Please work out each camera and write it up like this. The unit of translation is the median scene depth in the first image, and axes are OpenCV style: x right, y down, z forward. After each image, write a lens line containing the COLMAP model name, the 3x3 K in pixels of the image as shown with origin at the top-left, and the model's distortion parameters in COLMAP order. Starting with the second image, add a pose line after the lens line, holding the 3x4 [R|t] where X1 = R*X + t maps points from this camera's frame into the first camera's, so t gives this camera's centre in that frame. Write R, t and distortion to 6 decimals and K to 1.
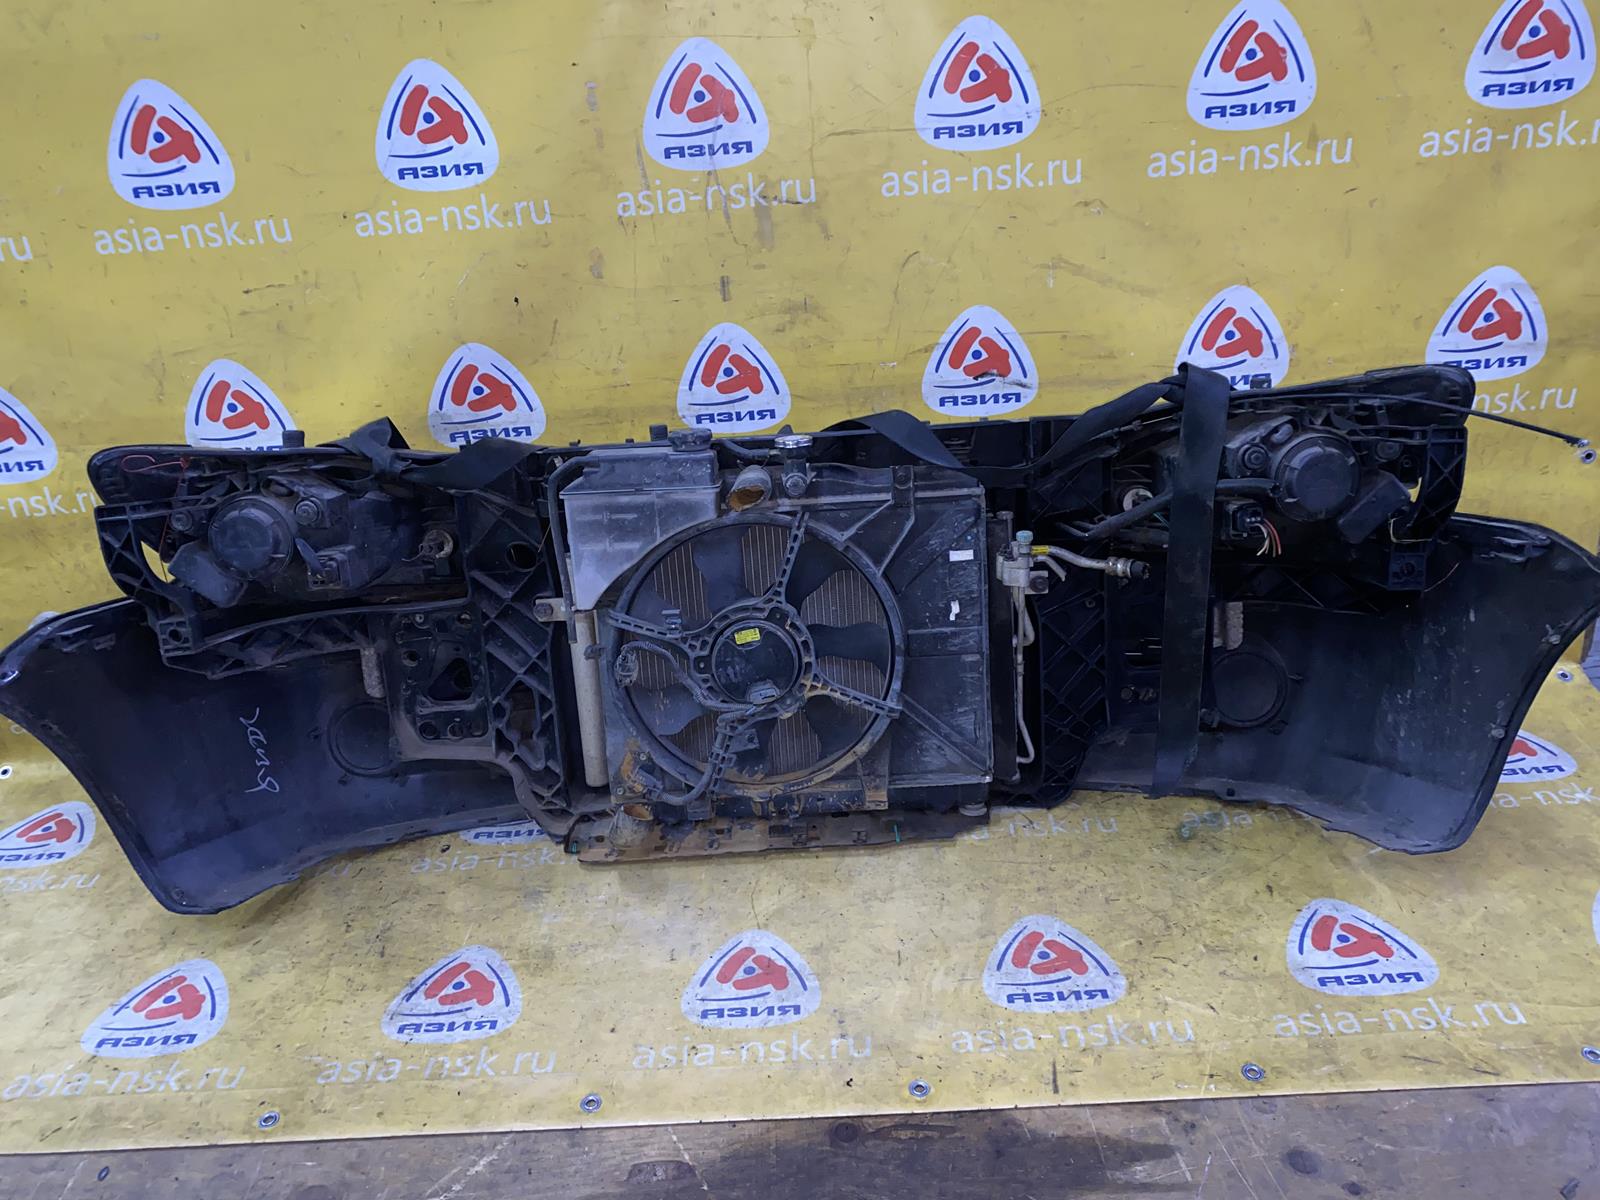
lens RADIAL K [[1211.4, 0, 803.0], [0, 1211.4, 596.0], [0, 0, 1]] dist [0.022174, -0.024138]
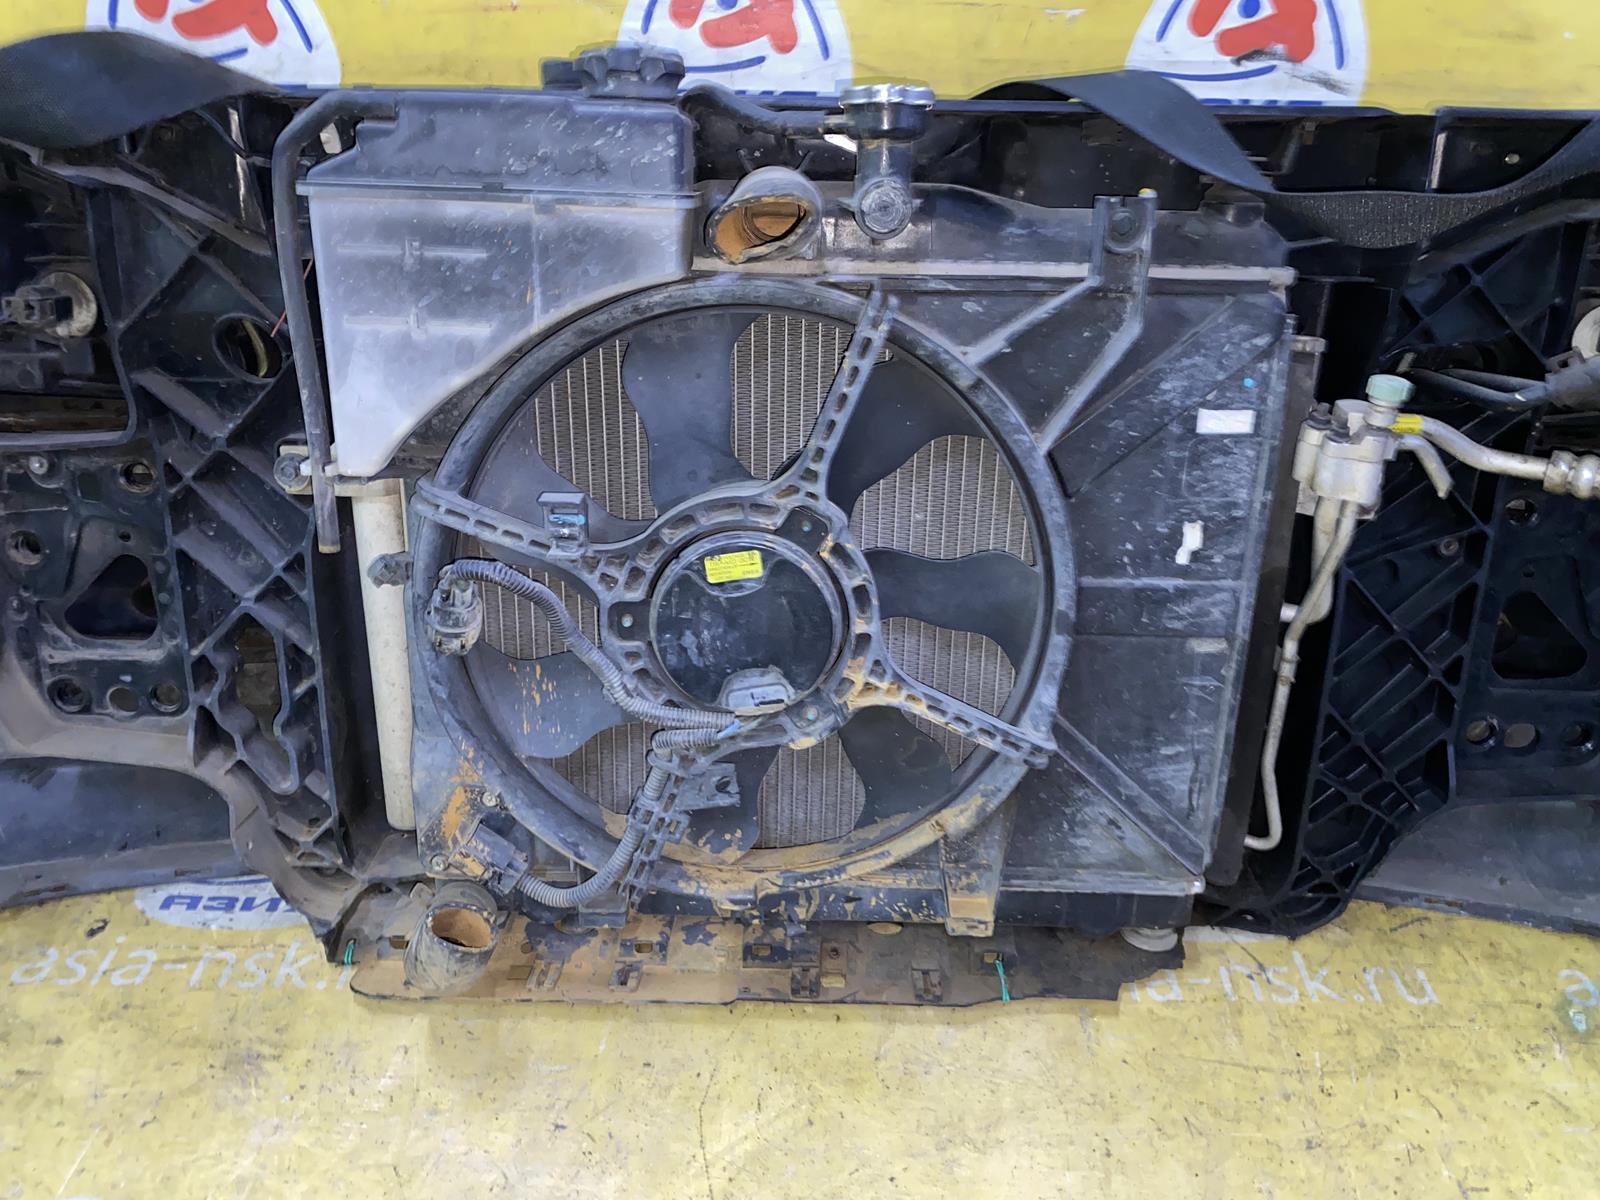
lens RADIAL K [[1211.4, 0, 800.1], [0, 1211.4, 599.0], [0, 0, 1]] dist [0.022174, -0.024138]
pose [[0.996352, 0.076659, 0.037496, -0.036310], [-0.079955, 0.992146, 0.096198, 0.000716], [-0.029827, -0.098845, 0.994656, 0.544446]]
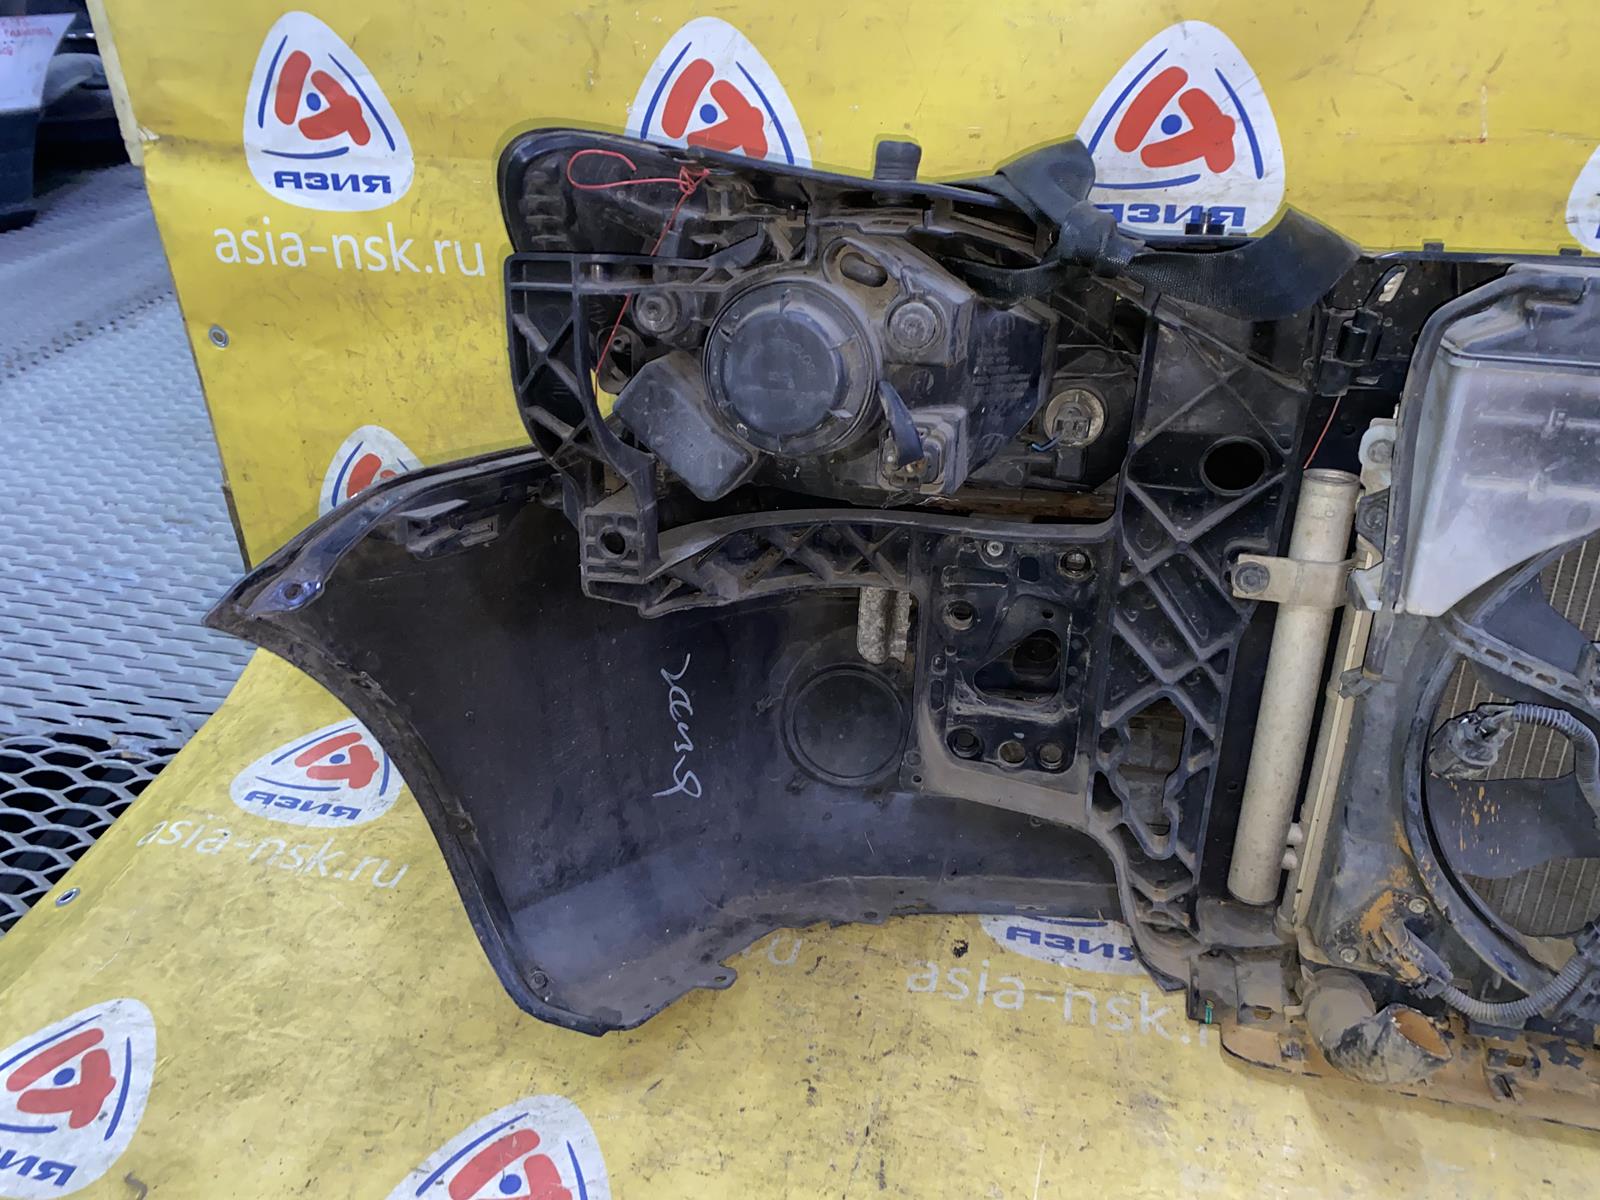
lens RADIAL K [[1211.4, 0, 791.1], [0, 1211.4, 598.7], [0, 0, 1]] dist [0.022174, -0.024138]
pose [[0.967118, 0.172614, -0.186780, -0.317021], [-0.147584, 0.979007, 0.140586, -0.023264], [0.207126, -0.108398, 0.972290, 0.483617]]
